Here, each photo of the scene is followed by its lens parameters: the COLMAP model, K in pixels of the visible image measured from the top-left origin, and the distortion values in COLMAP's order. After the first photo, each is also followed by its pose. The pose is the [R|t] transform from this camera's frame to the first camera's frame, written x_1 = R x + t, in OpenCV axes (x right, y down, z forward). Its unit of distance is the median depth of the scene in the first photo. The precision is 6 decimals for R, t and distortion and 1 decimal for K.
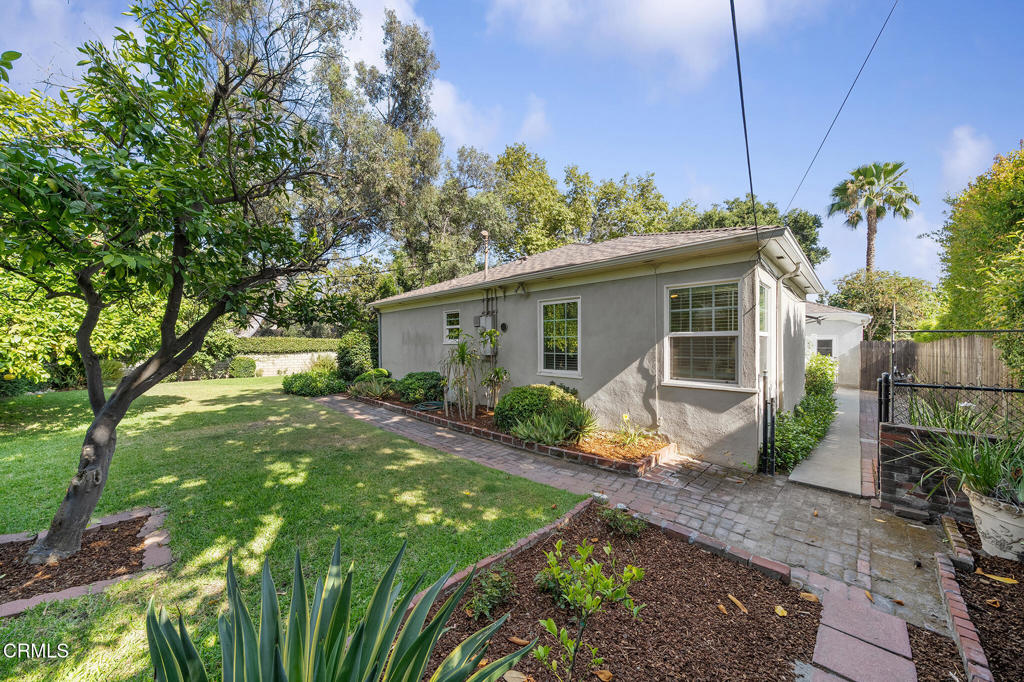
lens RADIAL K [[350.4, 0, 513.6], [0, 350.4, 342.8], [0, 0, 1]] dist [-0.001468, -0.000142]
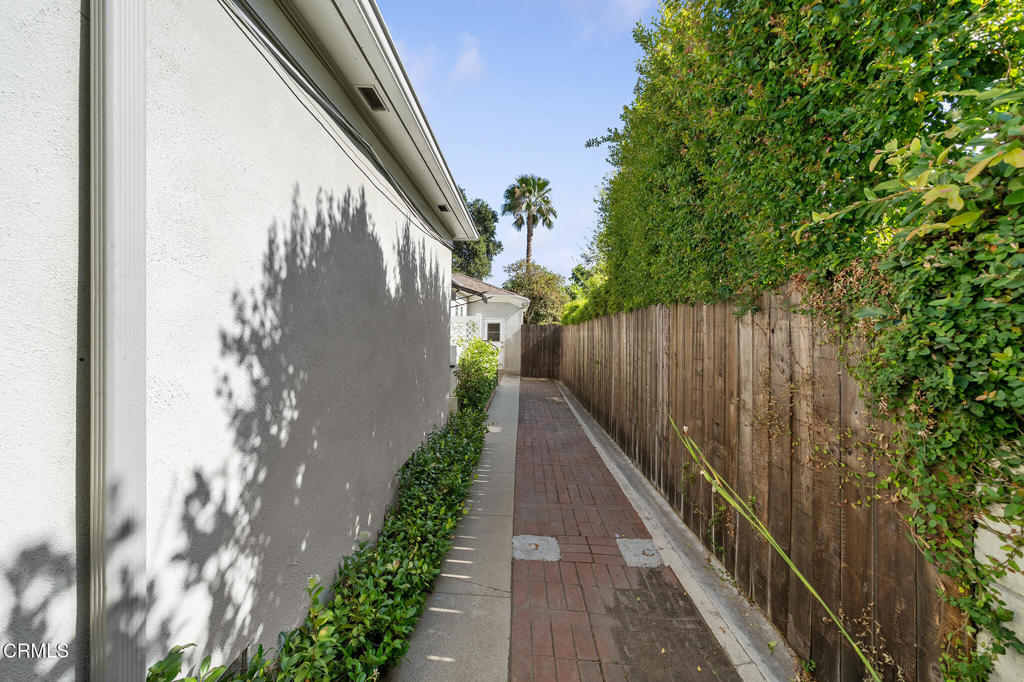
lens RADIAL K [[350.4, 0, 511.7], [0, 350.4, 333.6], [0, 0, 1]] dist [-0.001468, -0.000142]
pose [[0.733022, -0.002815, 0.680199, 0.182058], [-0.006361, 0.999919, 0.010993, 0.004789], [-0.680175, -0.012385, 0.732945, 0.179192]]
